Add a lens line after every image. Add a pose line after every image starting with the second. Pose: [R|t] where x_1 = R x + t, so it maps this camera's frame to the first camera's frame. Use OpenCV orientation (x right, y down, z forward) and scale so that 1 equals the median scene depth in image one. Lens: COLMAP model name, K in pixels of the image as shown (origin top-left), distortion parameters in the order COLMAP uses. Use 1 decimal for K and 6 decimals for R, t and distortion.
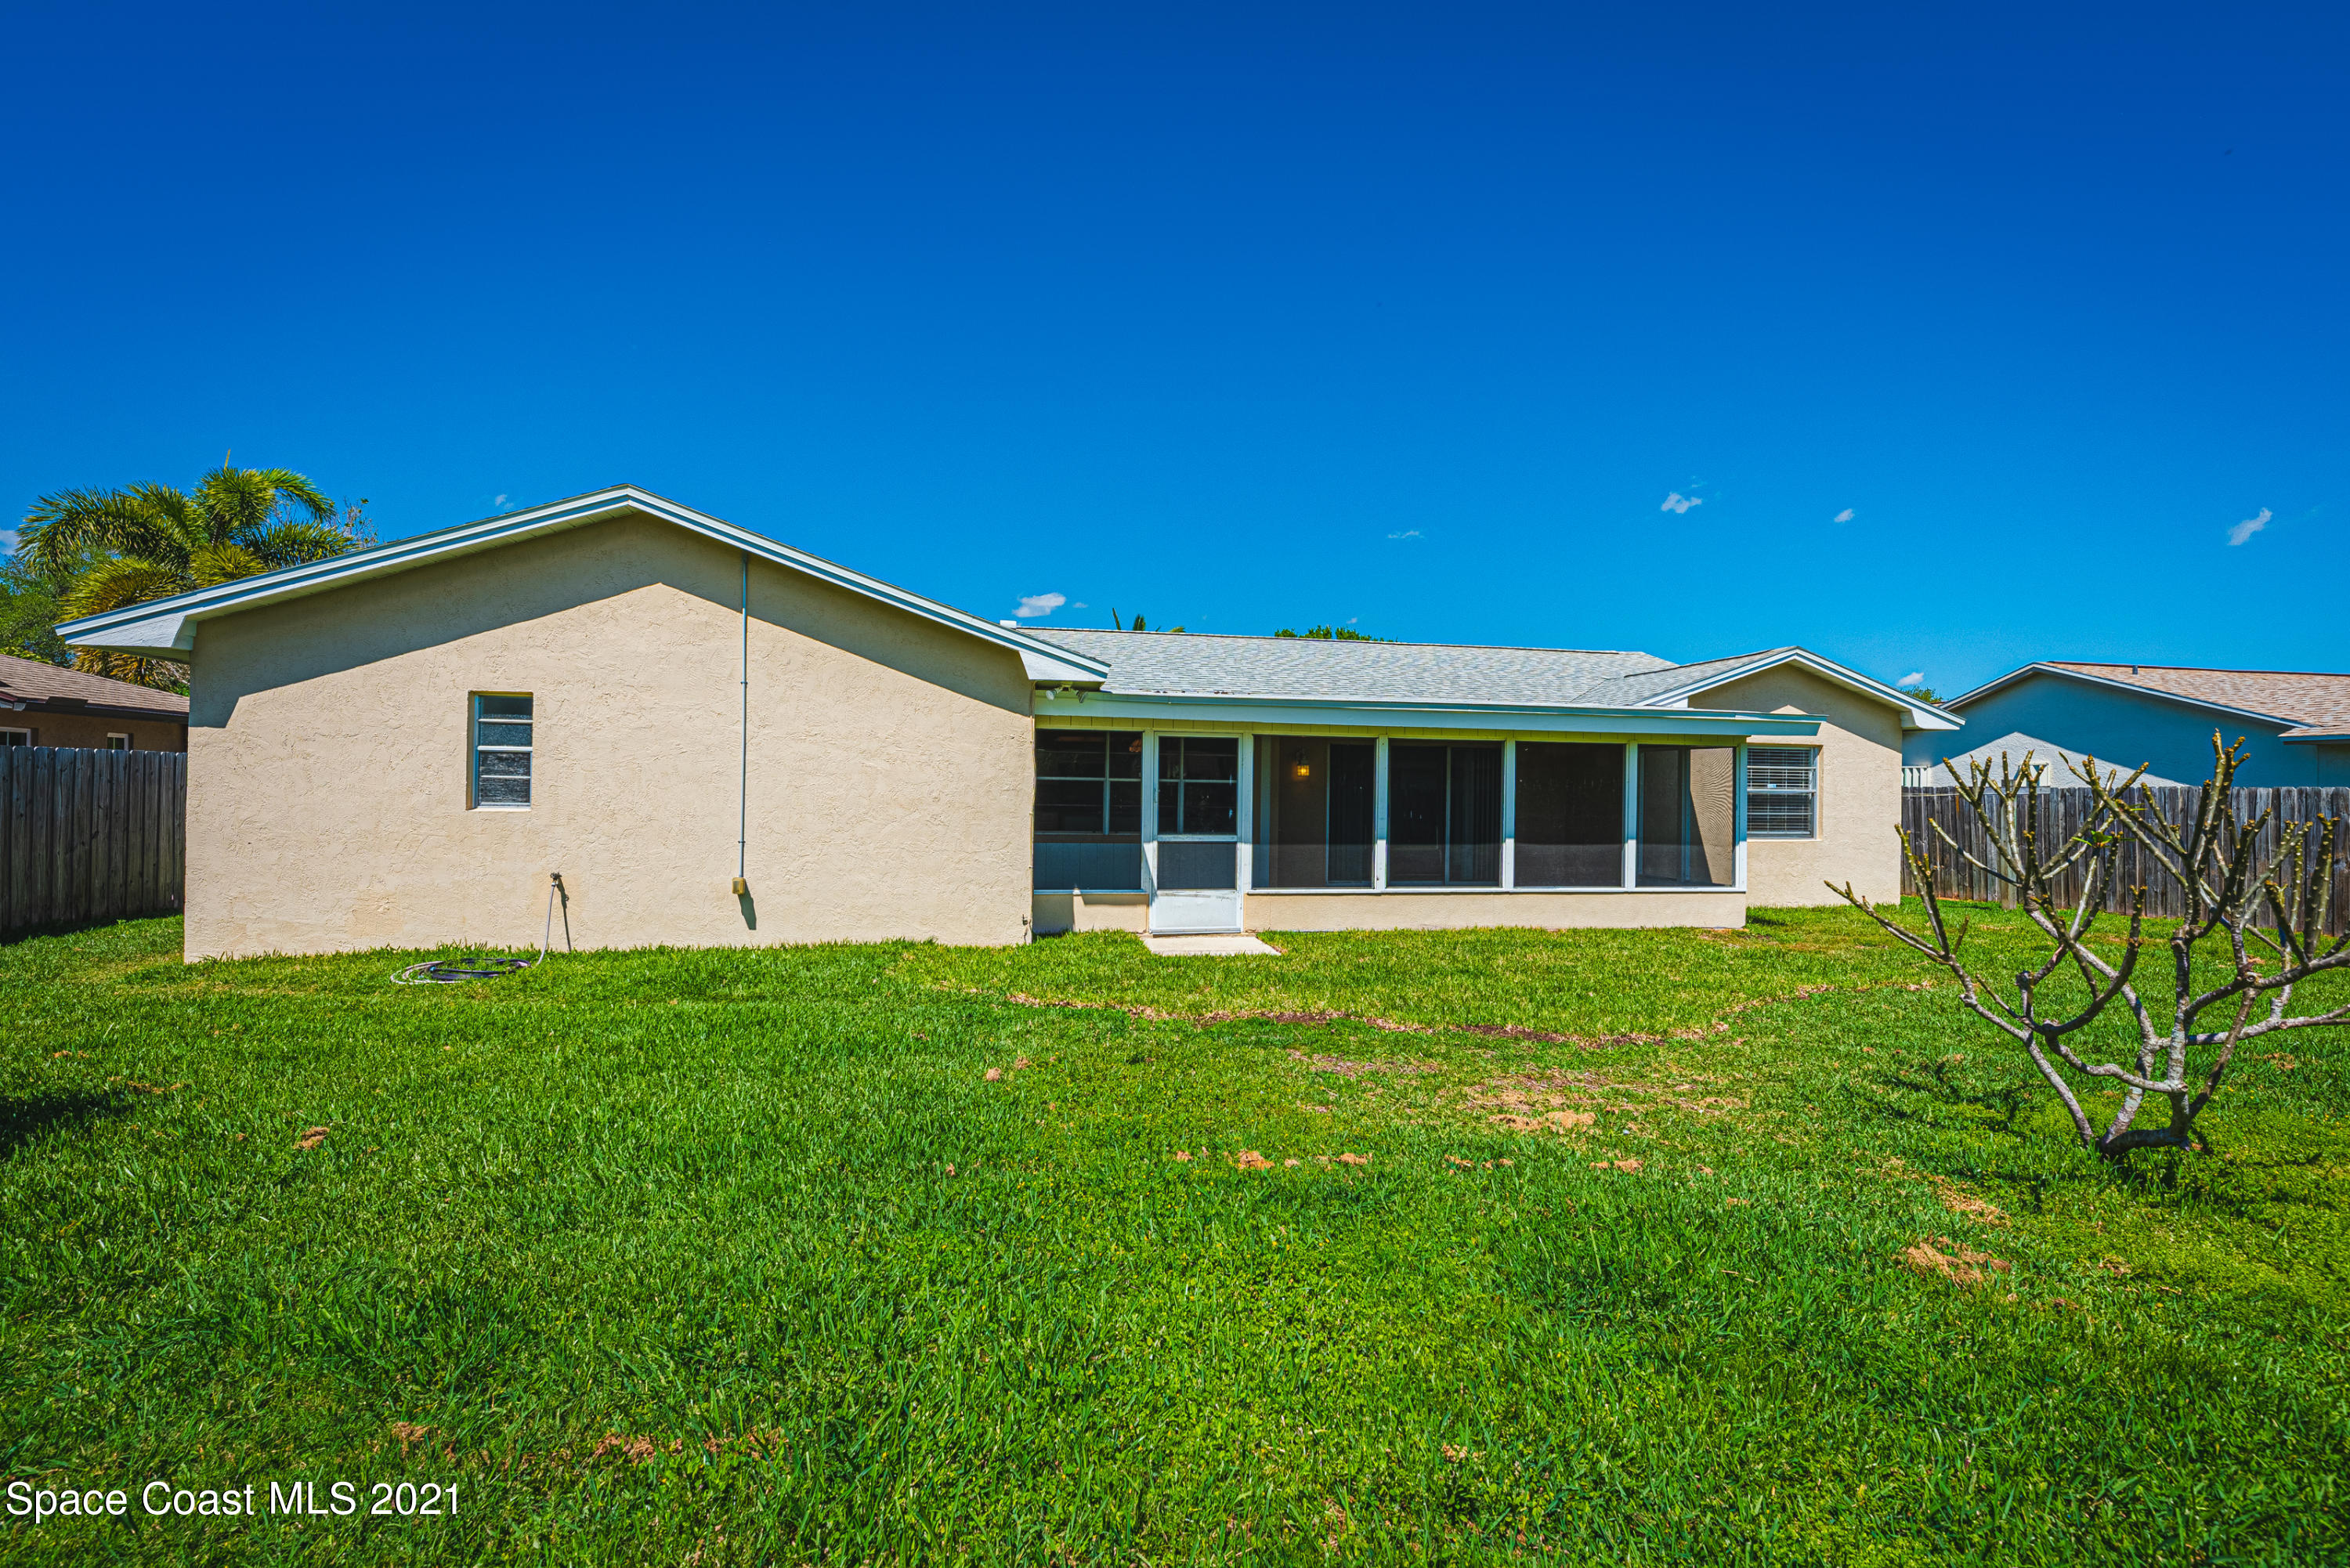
lens RADIAL K [[1063.1, 0, 1161.3], [0, 1063.1, 785.7], [0, 0, 1]] dist [-0.003903, -0.000009]
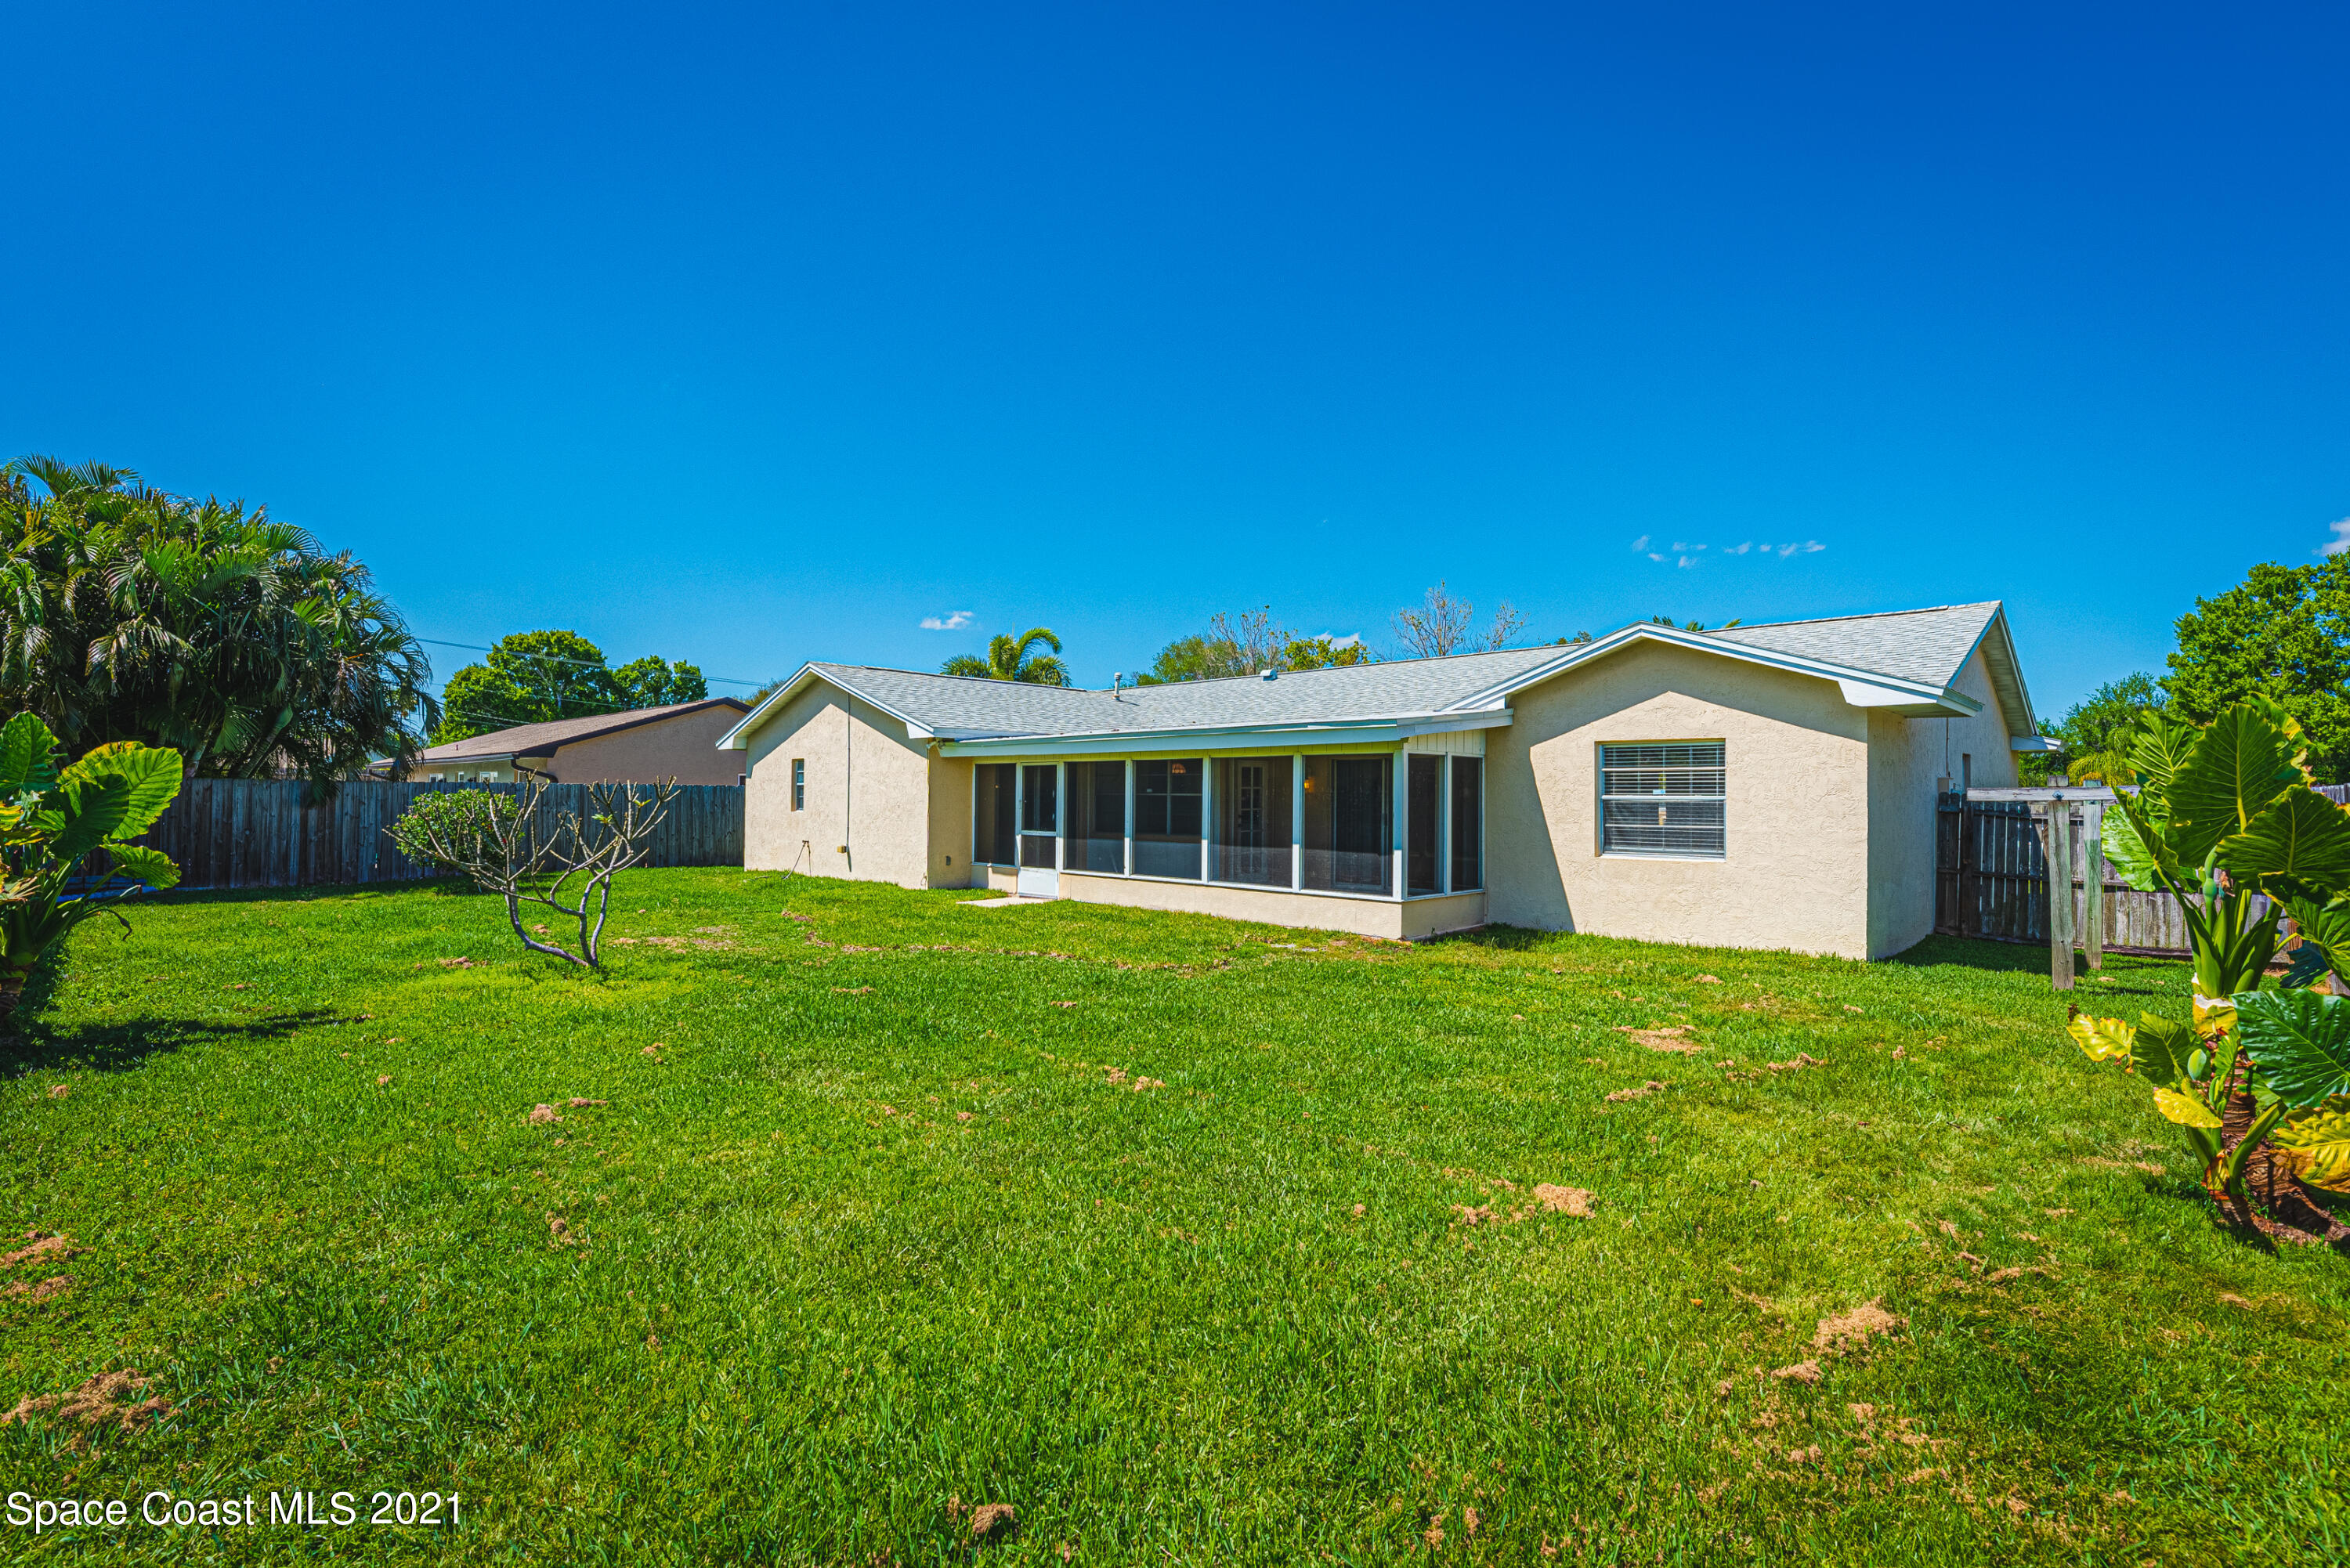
lens RADIAL K [[1063.1, 0, 1174.4], [0, 1063.1, 779.7], [0, 0, 1]] dist [-0.003903, -0.000009]
pose [[0.567399, -0.024976, -0.823064, 1.364945], [0.001709, 0.999573, -0.029155, 0.018173], [0.823441, 0.015136, 0.567200, 0.308240]]
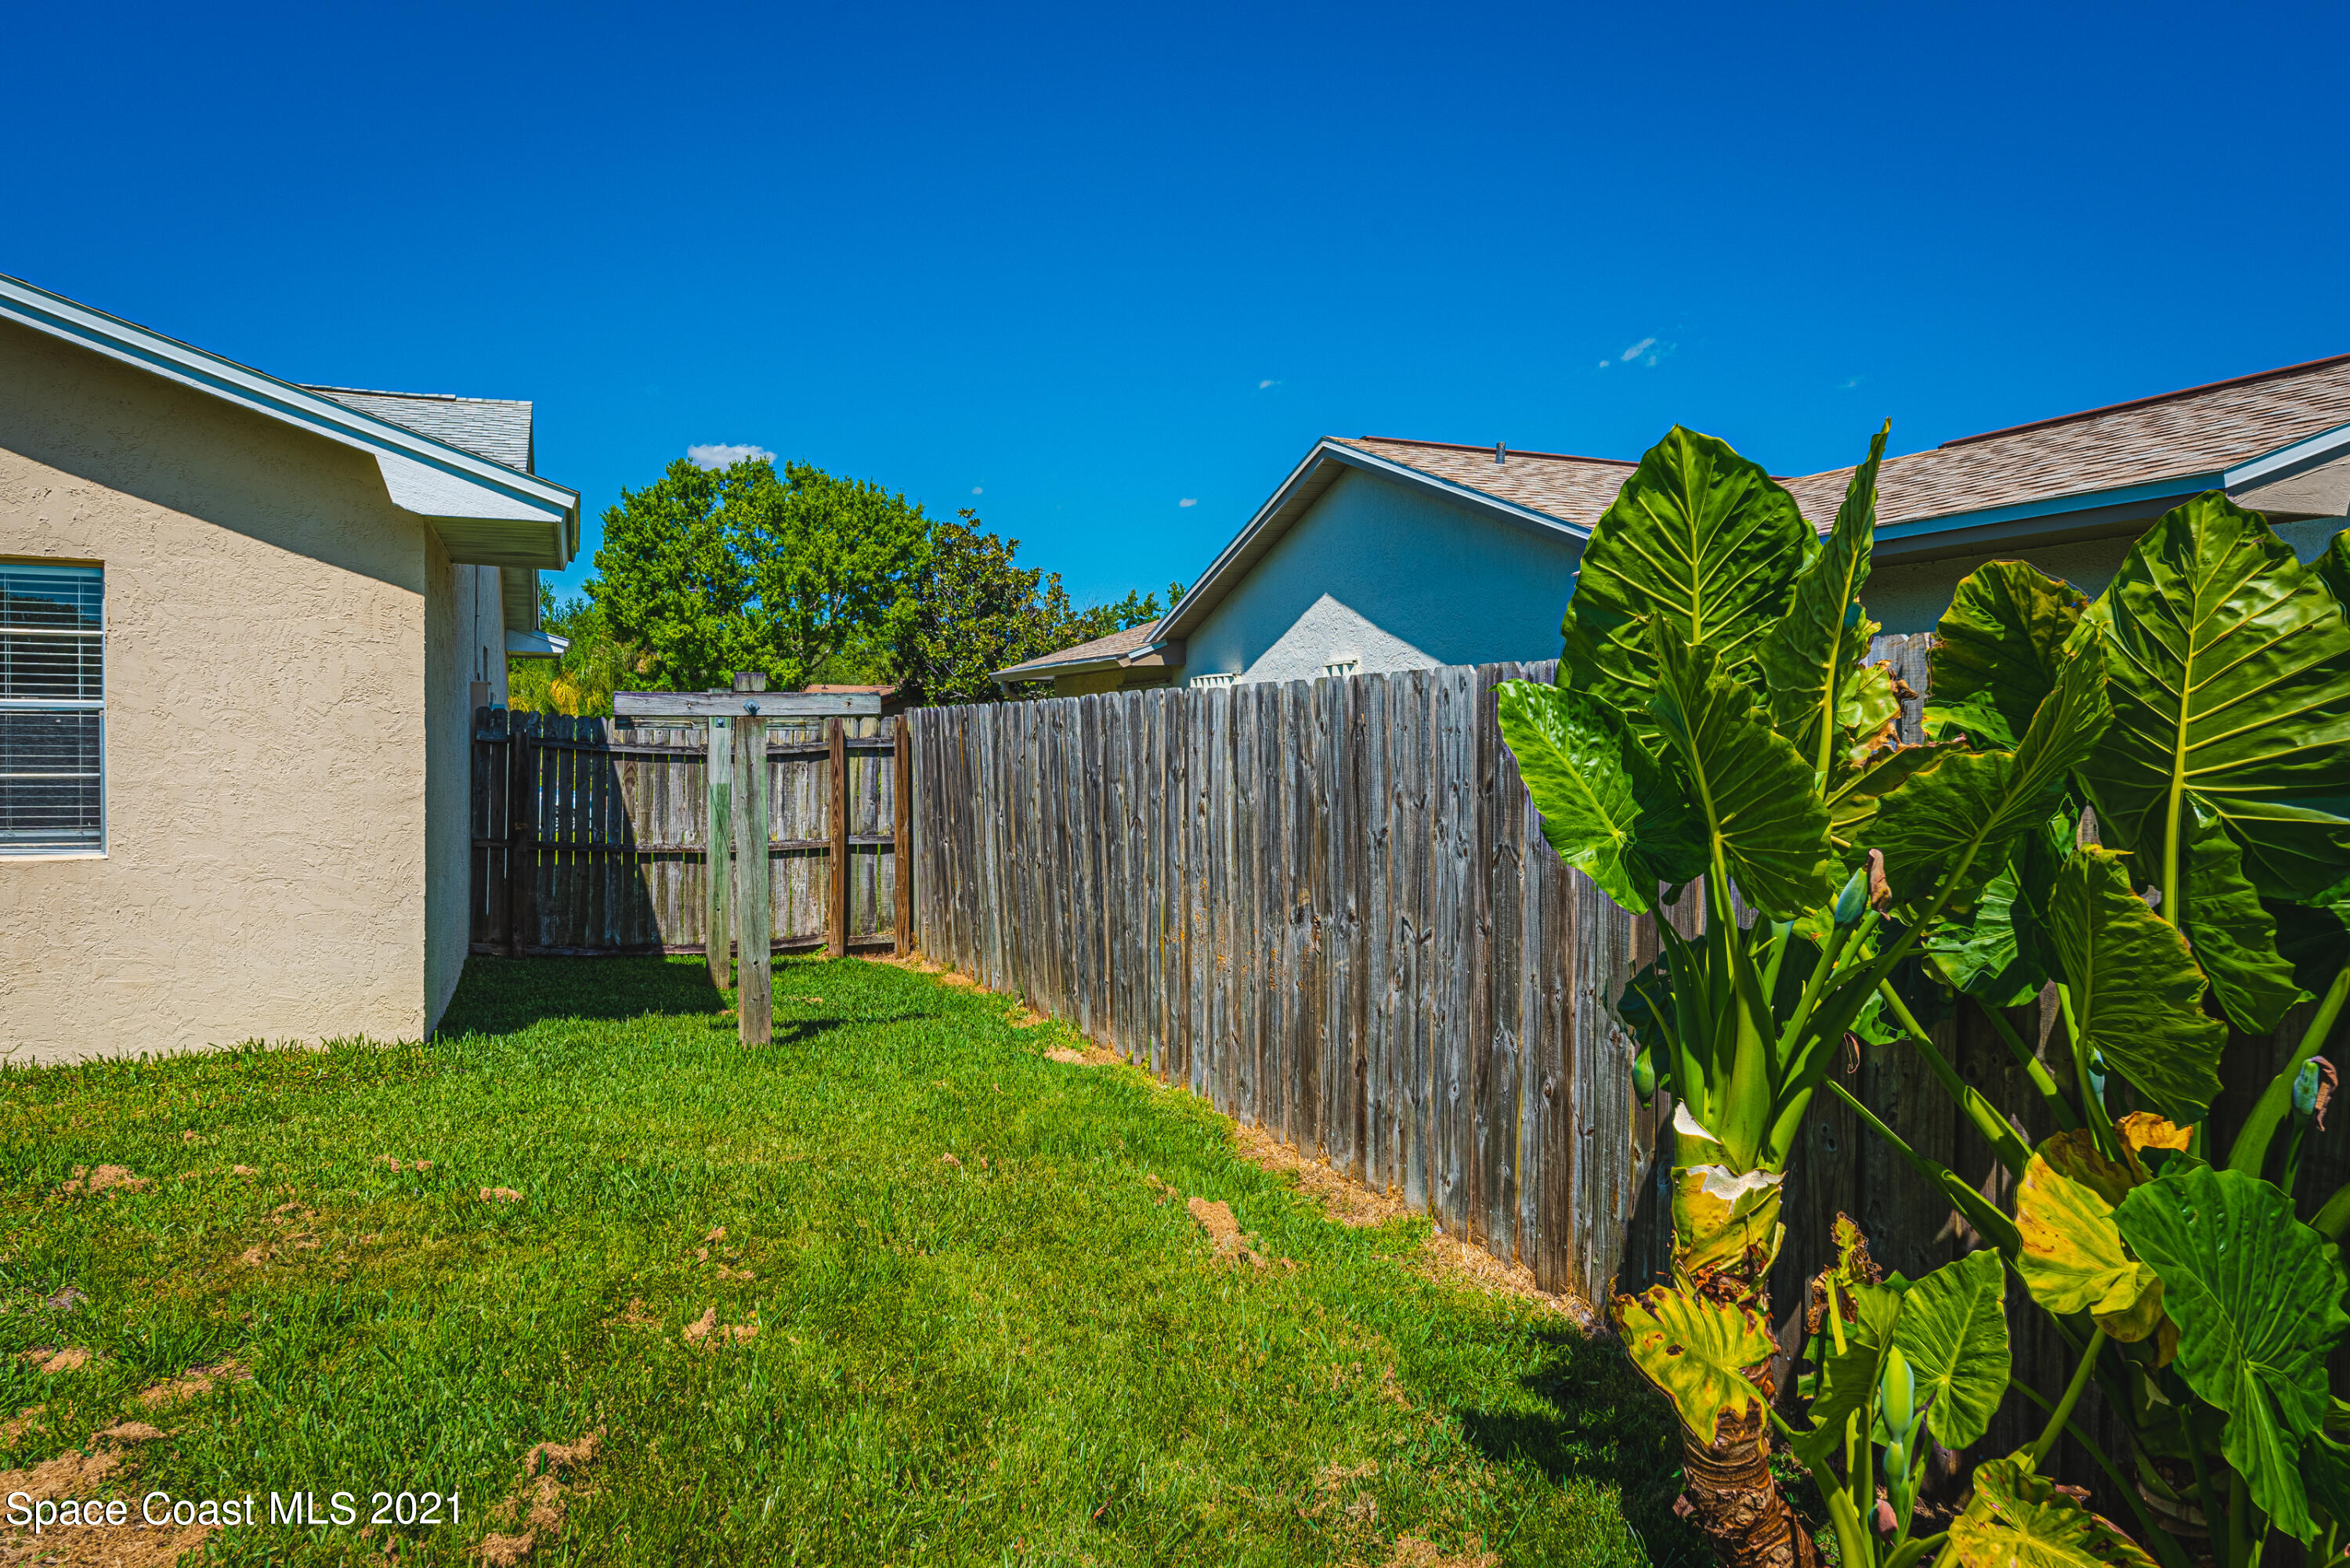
lens RADIAL K [[1545.0, 0, 1153.7], [0, 1545.0, 789.8], [0, 0, 1]] dist [-0.000557, 0.001561]
pose [[0.985379, -0.009173, 0.170129, 1.132368], [0.004300, 0.999570, 0.028989, 0.024955], [-0.170322, -0.027833, 0.984995, 0.642290]]
